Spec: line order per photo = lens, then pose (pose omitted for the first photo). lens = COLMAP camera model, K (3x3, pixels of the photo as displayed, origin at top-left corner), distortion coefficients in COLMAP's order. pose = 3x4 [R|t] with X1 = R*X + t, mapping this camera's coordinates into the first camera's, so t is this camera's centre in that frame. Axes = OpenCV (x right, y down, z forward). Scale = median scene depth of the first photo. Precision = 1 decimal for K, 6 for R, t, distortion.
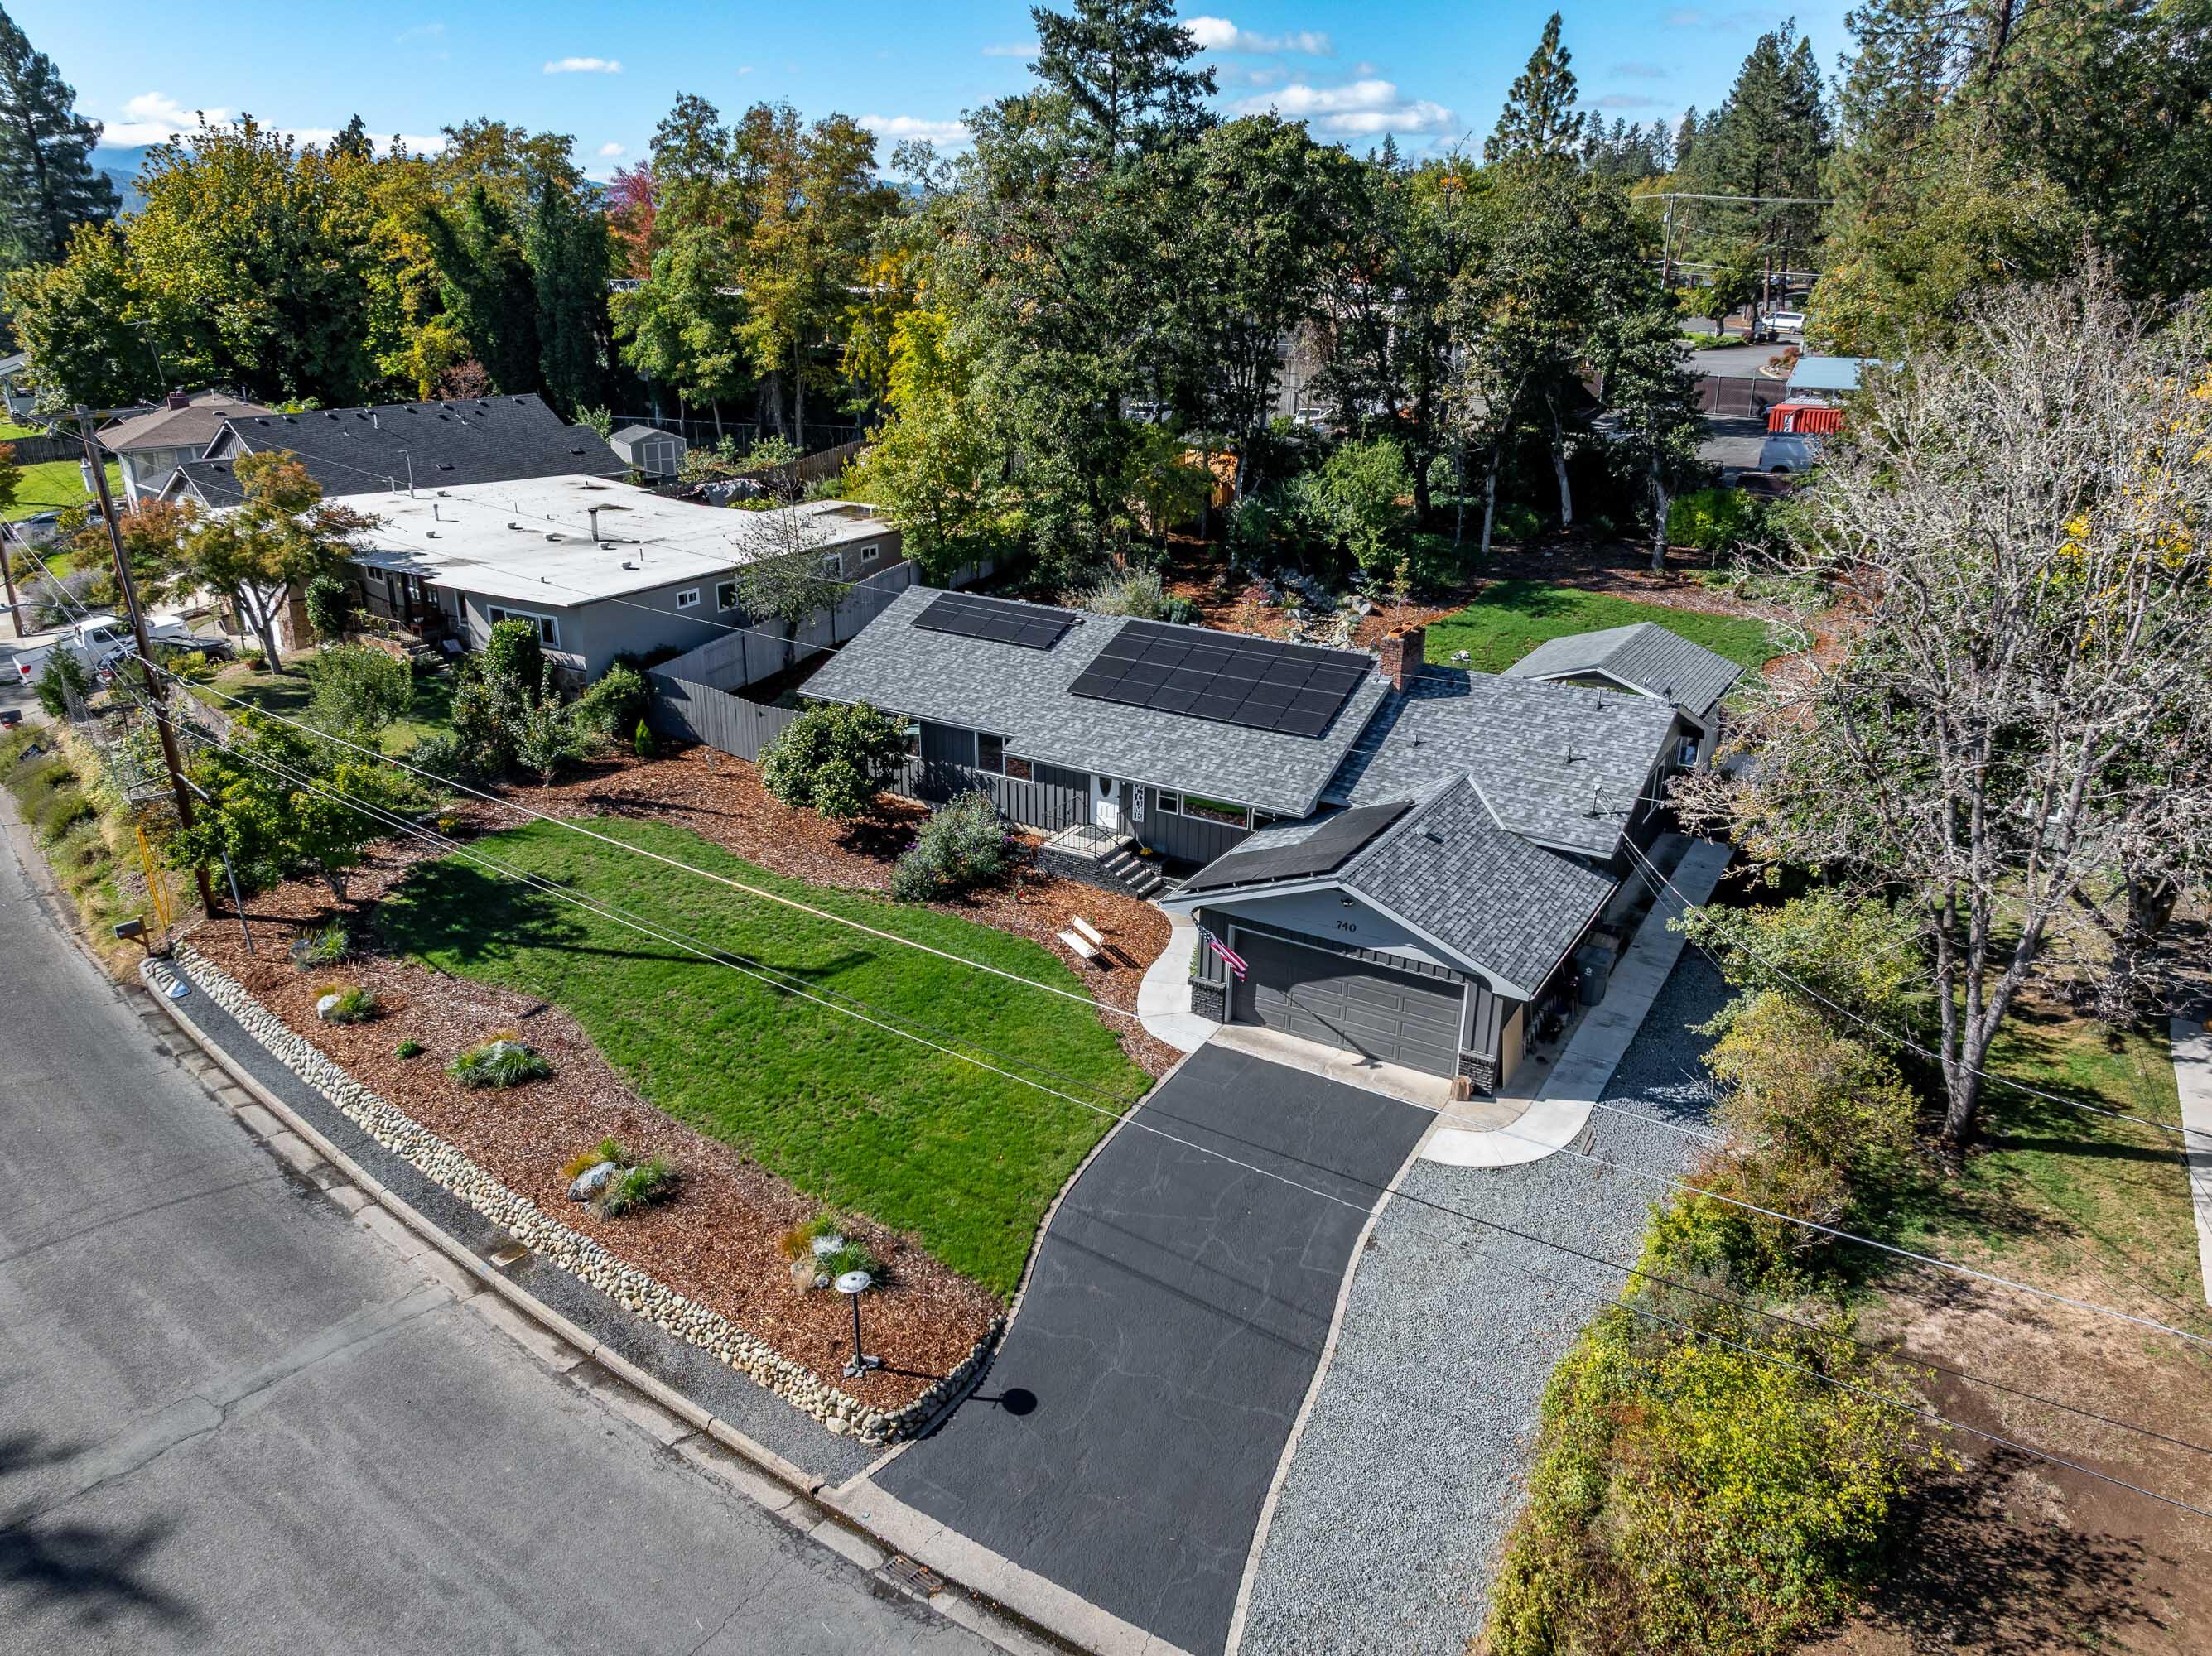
lens RADIAL K [[1560.6, 0, 1099.5], [0, 1560.6, 816.9], [0, 0, 1]] dist [-0.045569, 0.018970]
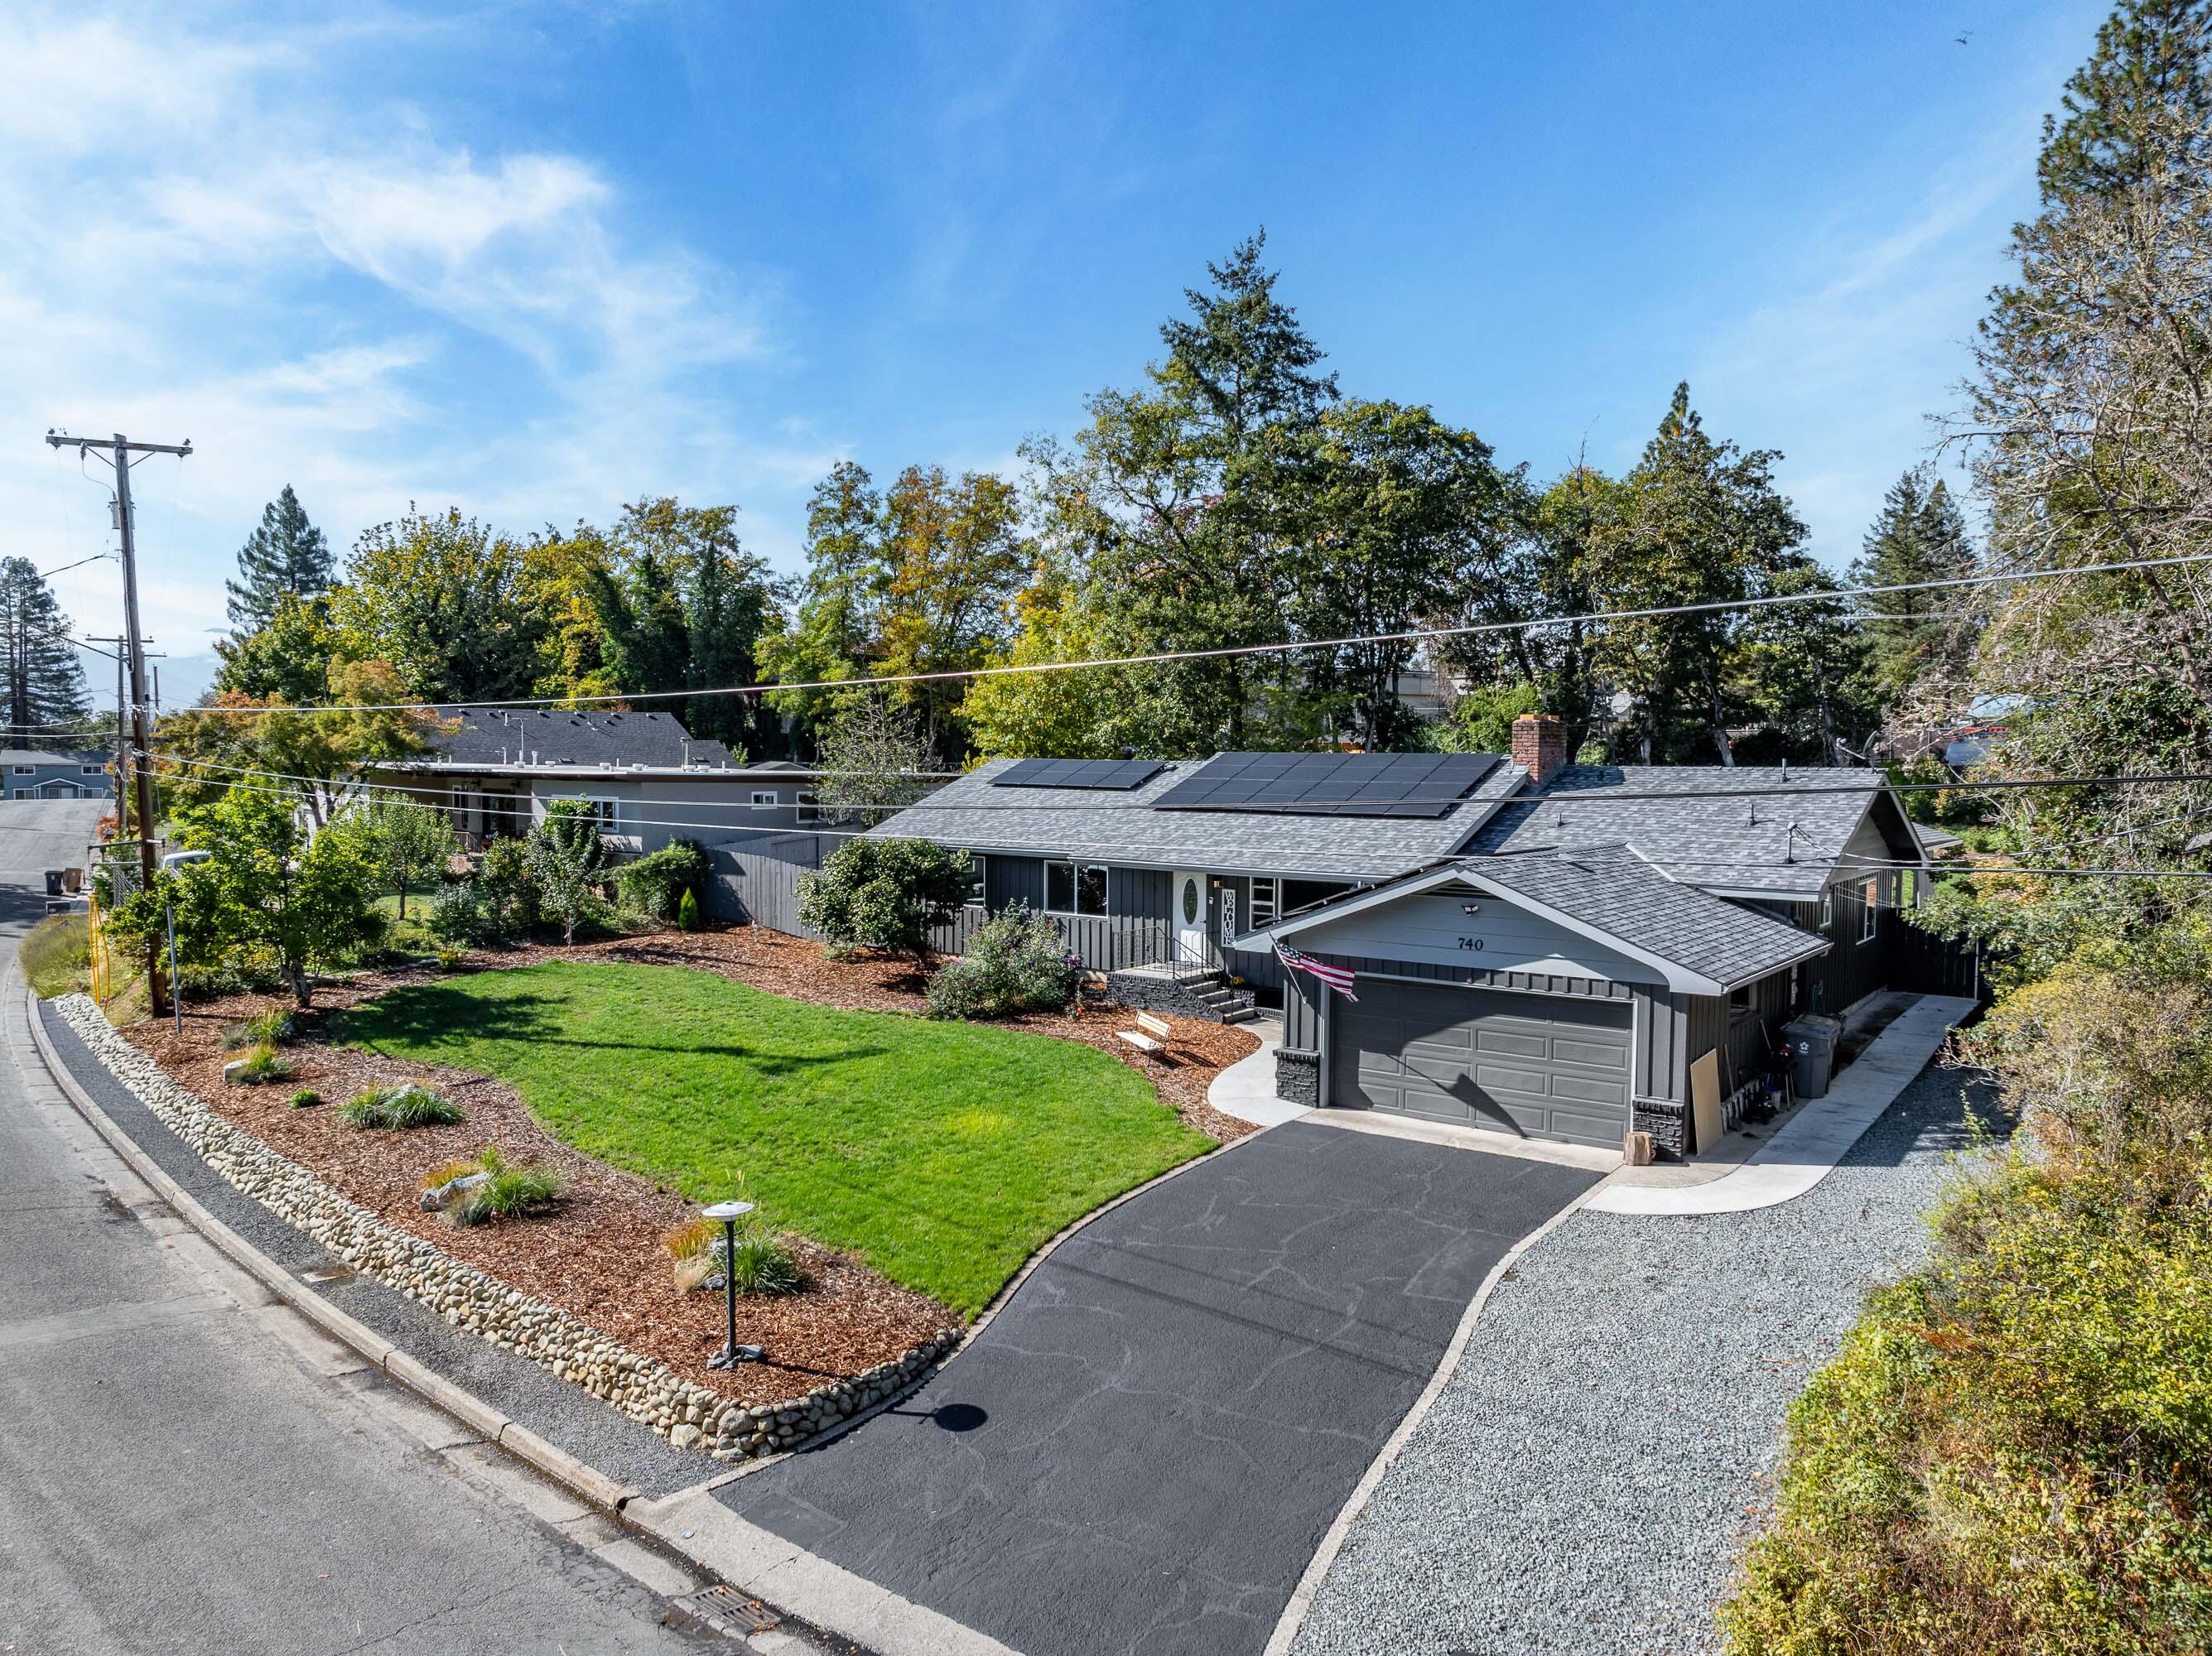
lens RADIAL K [[1560.6, 0, 1099.5], [0, 1560.6, 816.9], [0, 0, 1]] dist [-0.045569, 0.018970]
pose [[0.994296, 0.000913, -0.106654, 0.061989], [-0.034914, 0.947654, -0.317383, 0.279226], [0.100782, 0.319296, 0.942281, 0.252570]]
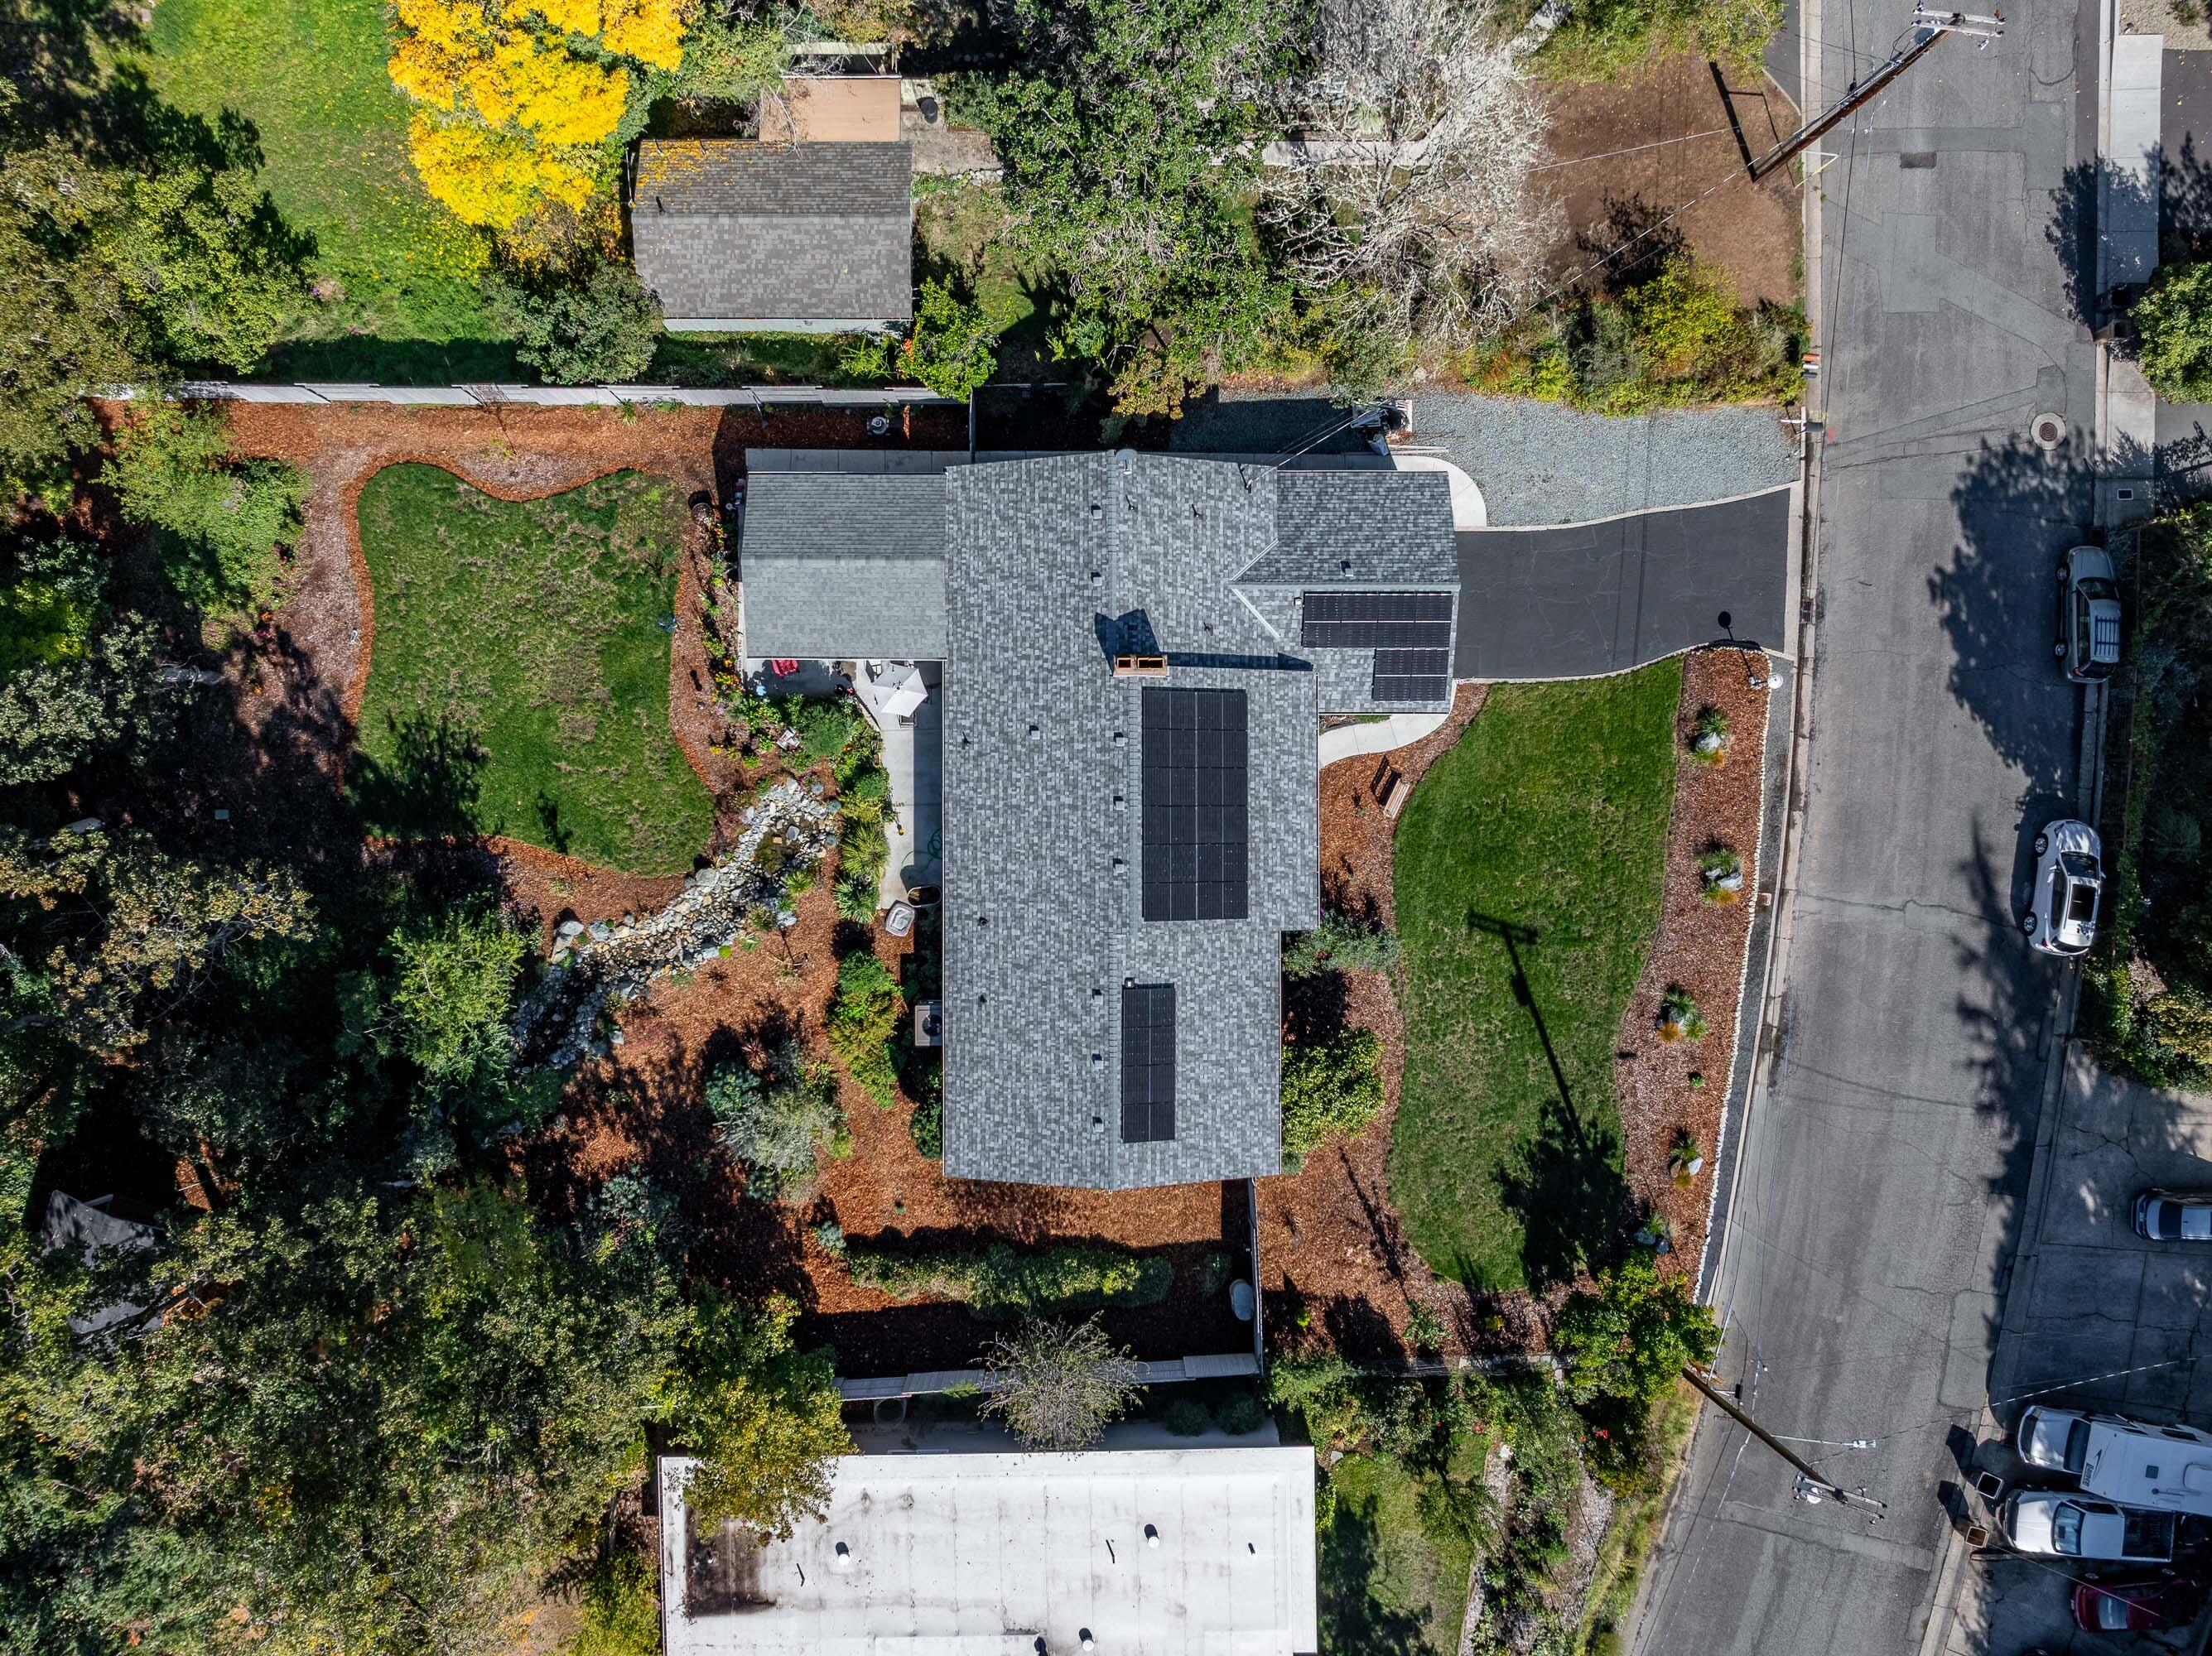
lens RADIAL K [[1560.6, 0, 1099.5], [0, 1560.6, 816.9], [0, 0, 1]] dist [-0.045569, 0.018970]
pose [[-0.517145, -0.855840, -0.009947, 0.164389], [0.292292, -0.187518, 0.937764, -1.727118], [-0.804442, 0.482052, 0.347130, 0.888354]]
